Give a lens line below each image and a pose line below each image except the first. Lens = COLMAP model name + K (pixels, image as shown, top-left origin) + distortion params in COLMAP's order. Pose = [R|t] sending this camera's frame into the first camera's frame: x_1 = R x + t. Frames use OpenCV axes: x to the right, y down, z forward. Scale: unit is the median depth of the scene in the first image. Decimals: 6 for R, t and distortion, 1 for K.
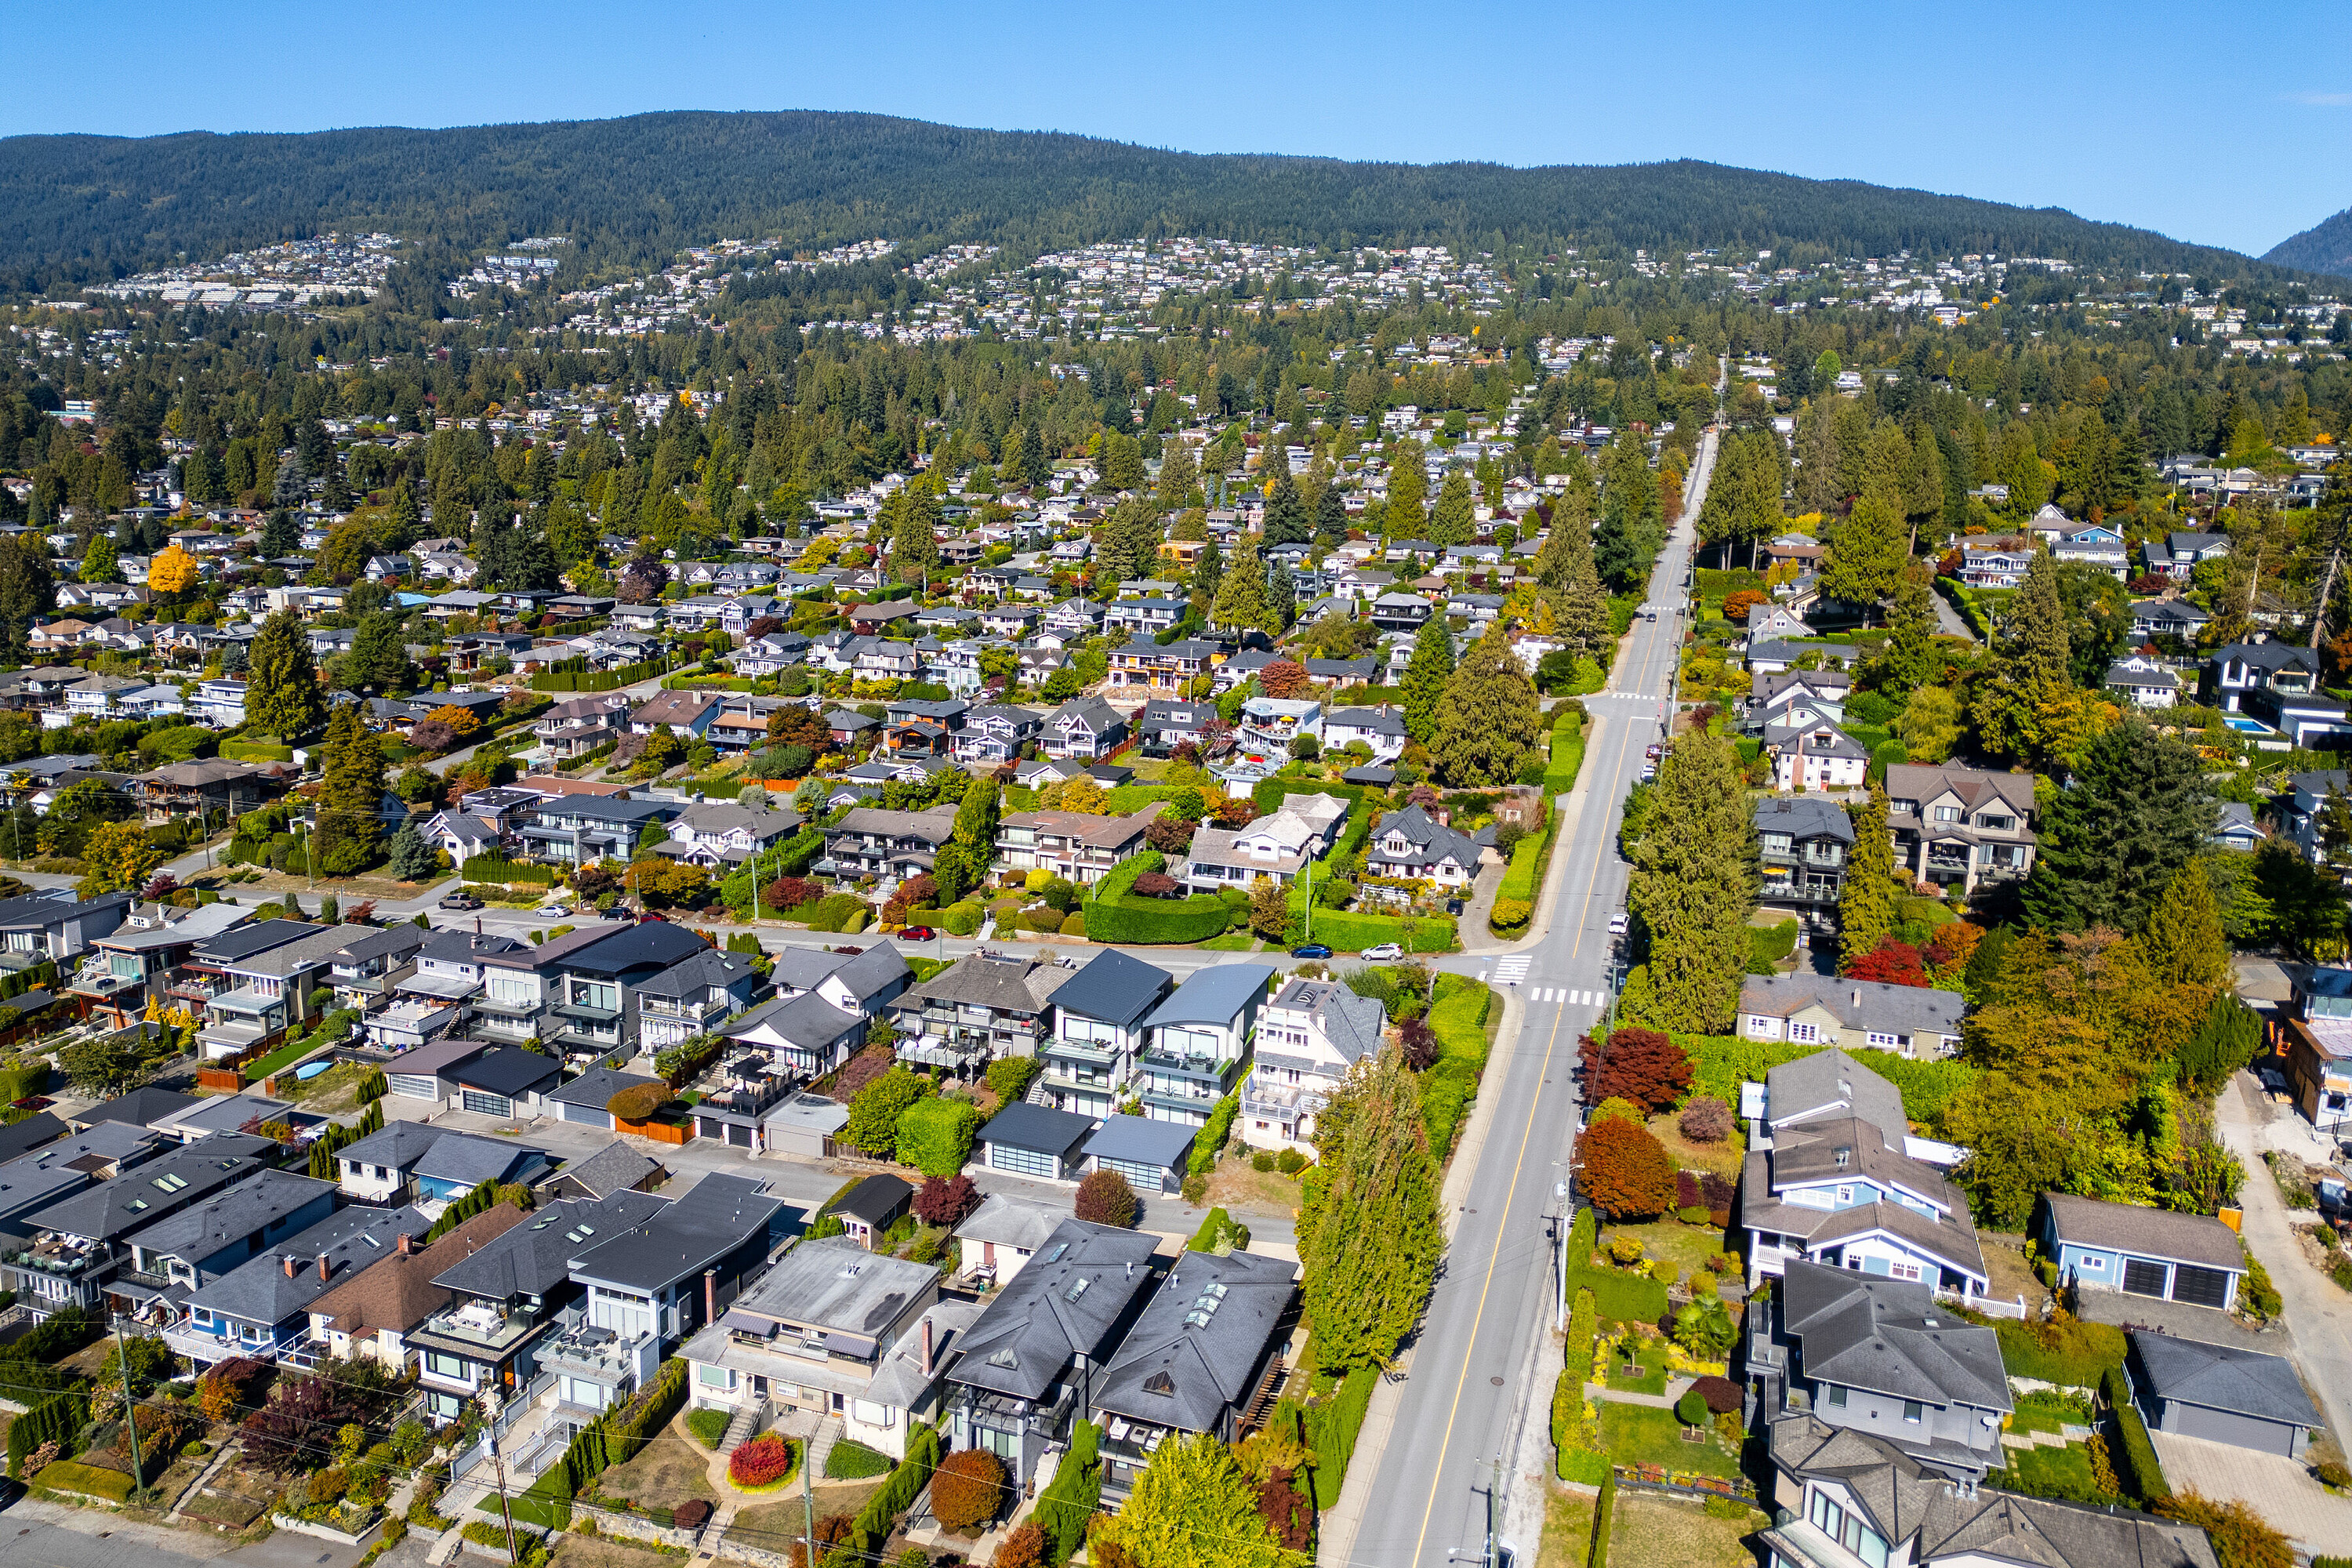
lens RADIAL K [[1649.8, 0, 1170.5], [0, 1649.8, 737.9], [0, 0, 1]] dist [0.080534, -0.076368]
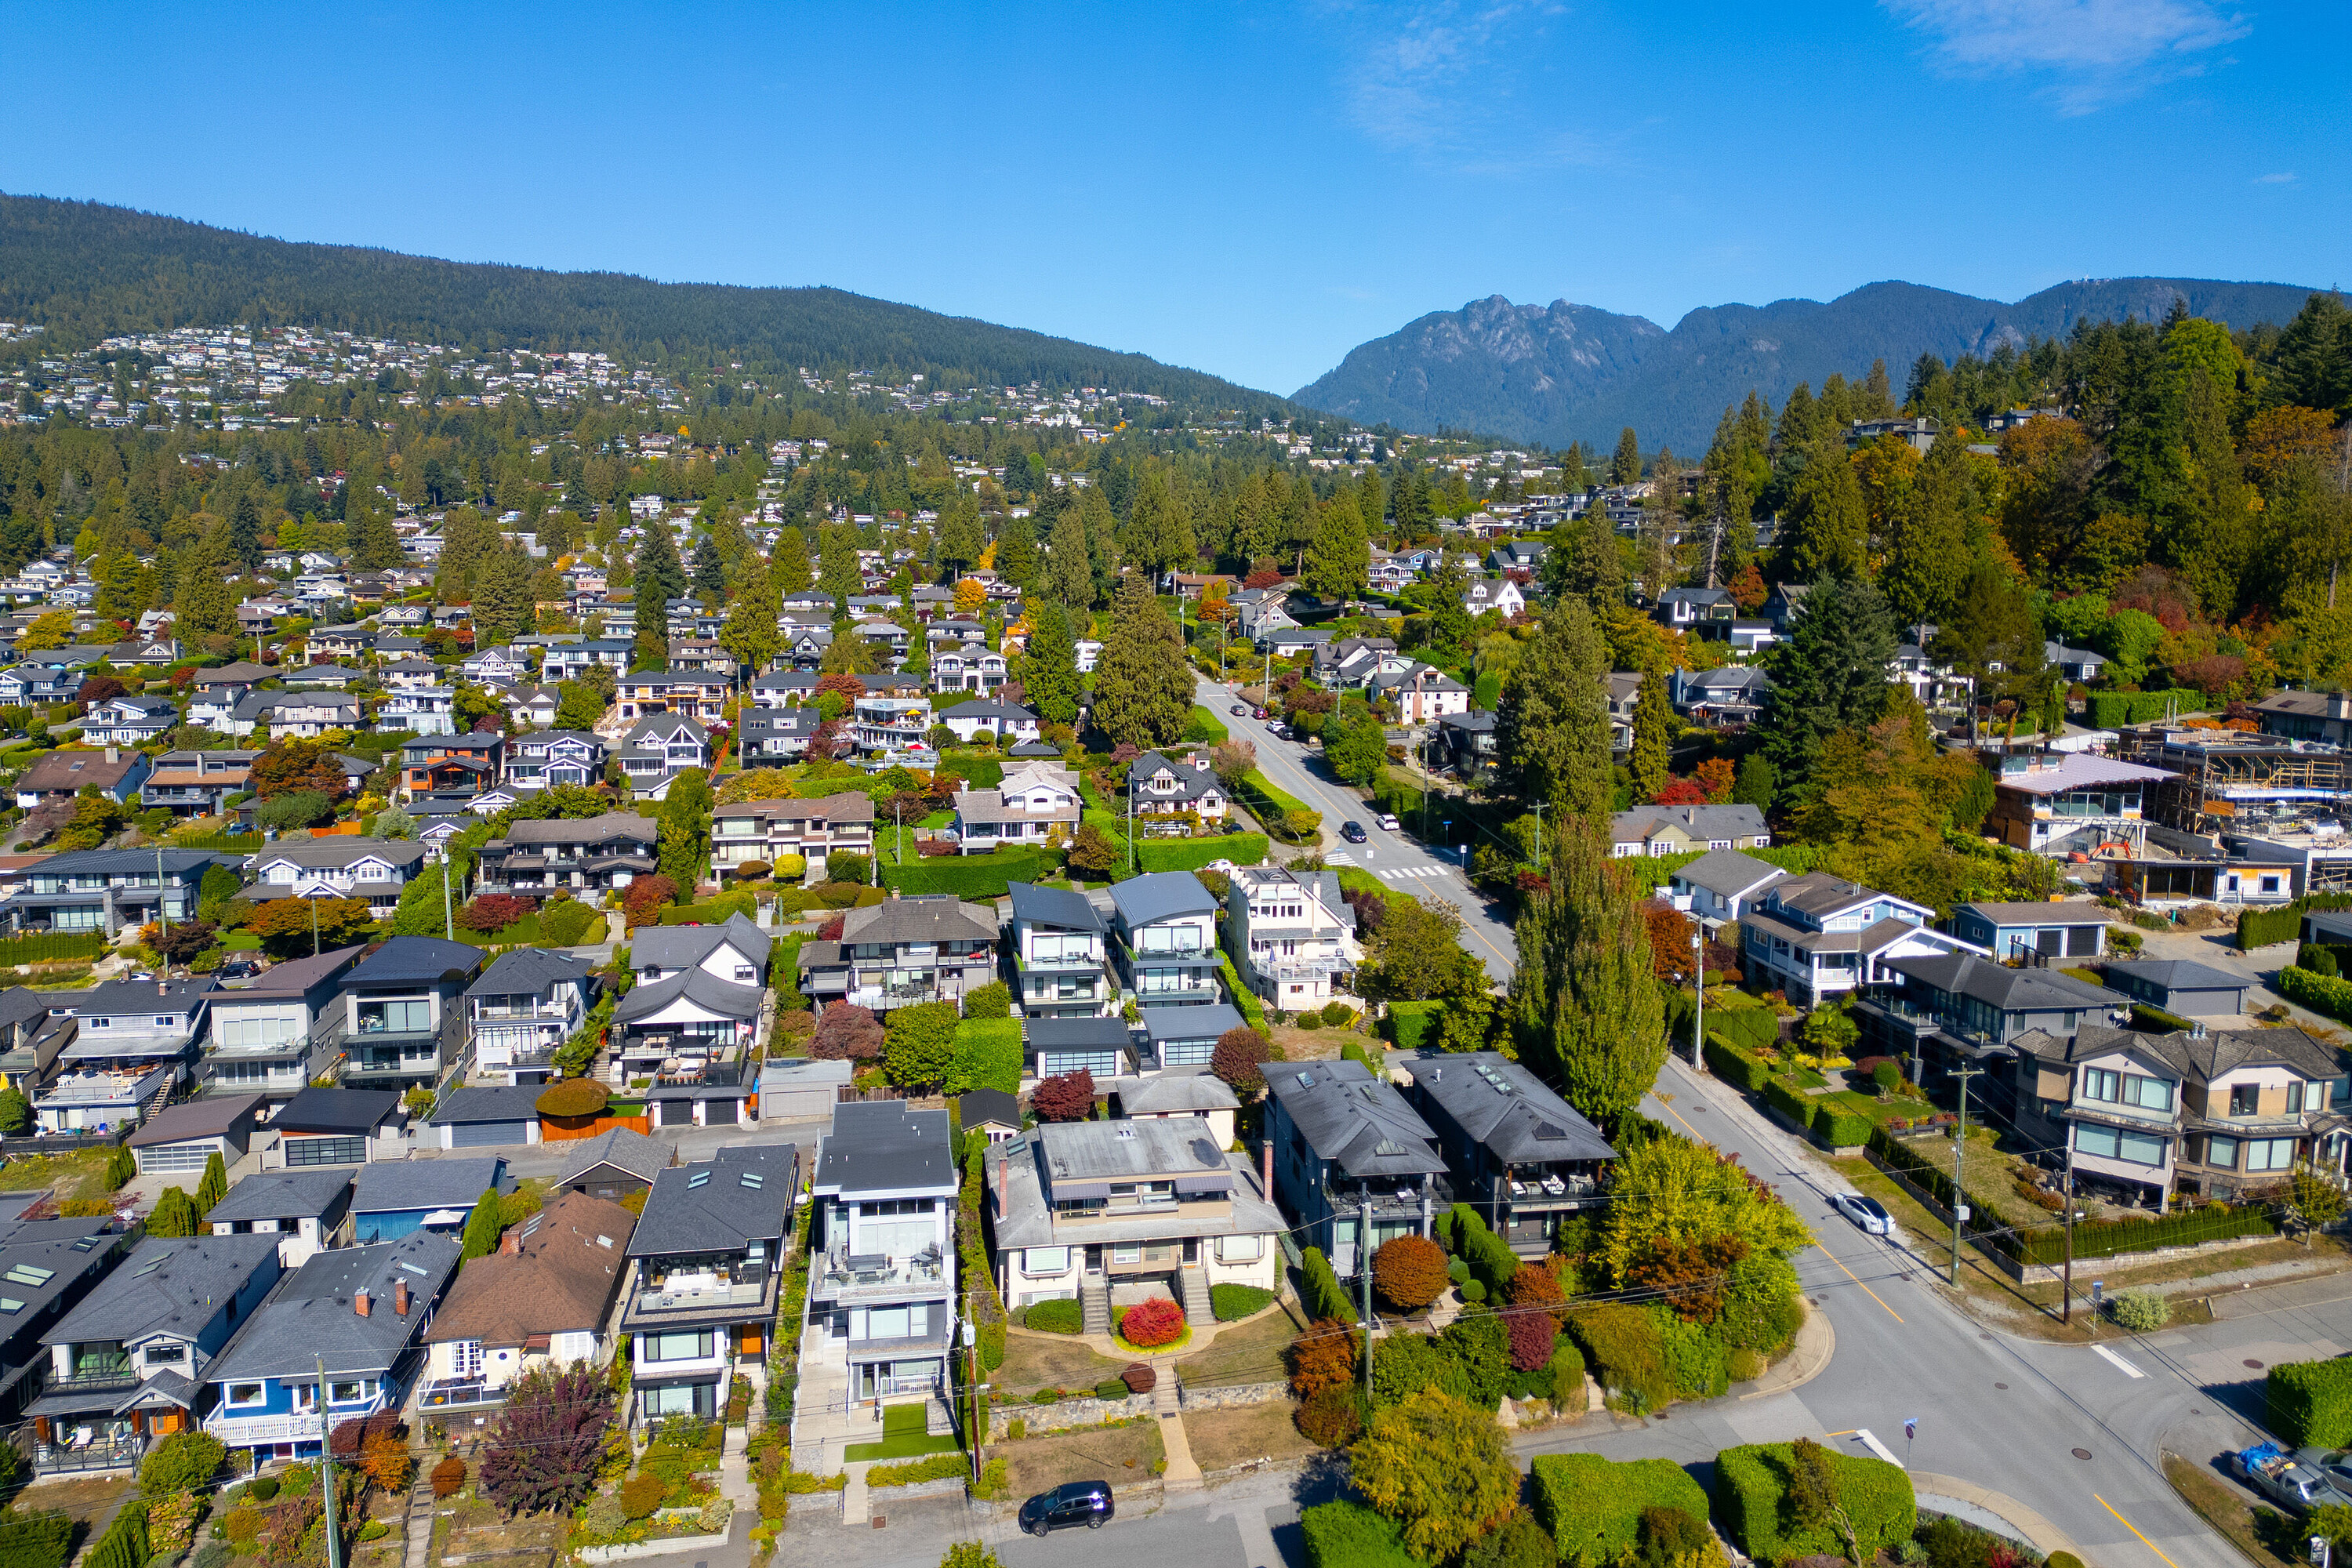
lens RADIAL K [[1653.8, 0, 1171.1], [0, 1653.8, 776.8], [0, 0, 1]] dist [0.082251, -0.081704]
pose [[0.873942, -0.077883, 0.479749, -0.303732], [0.102772, 0.994371, -0.025788, 0.076054], [-0.475040, 0.071842, 0.877027, 0.084831]]
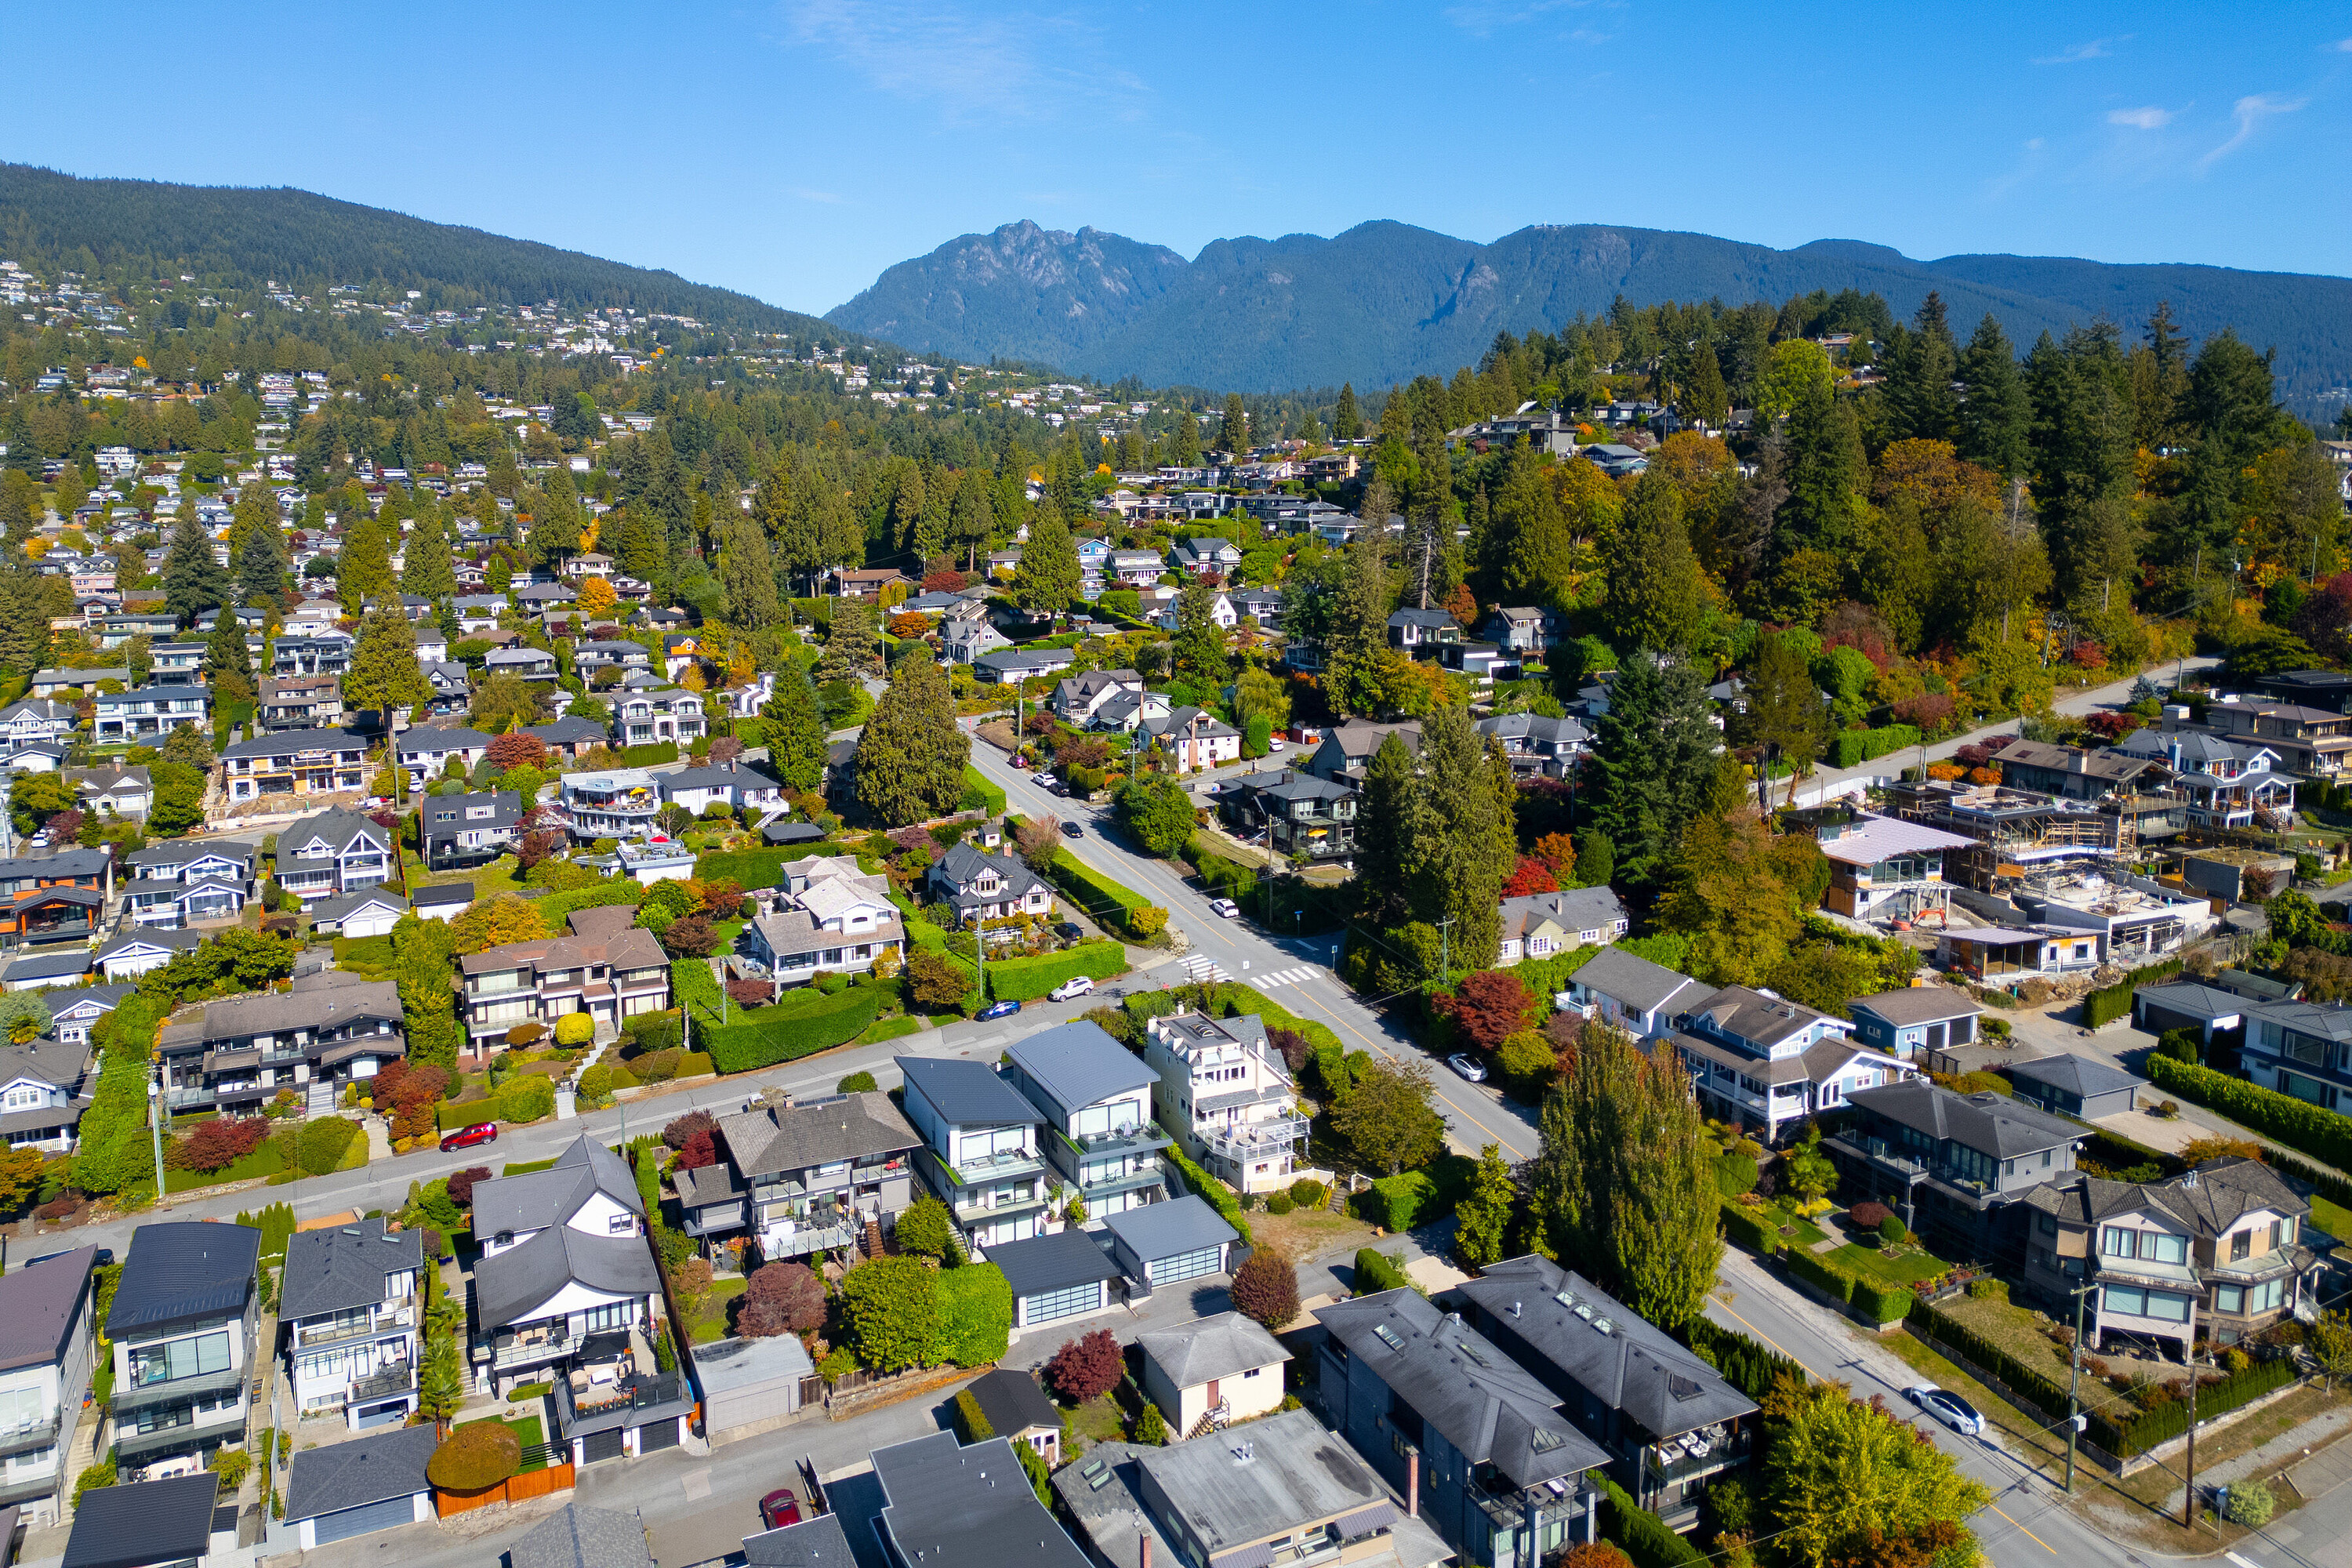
lens RADIAL K [[1658.7, 0, 1175.7], [0, 1658.7, 707.1], [0, 0, 1]] dist [0.082217, -0.080186]
pose [[0.706407, -0.121478, 0.697304, -0.378433], [0.153095, 0.988065, 0.017039, -0.030415], [-0.691051, 0.094718, 0.716573, 0.203999]]
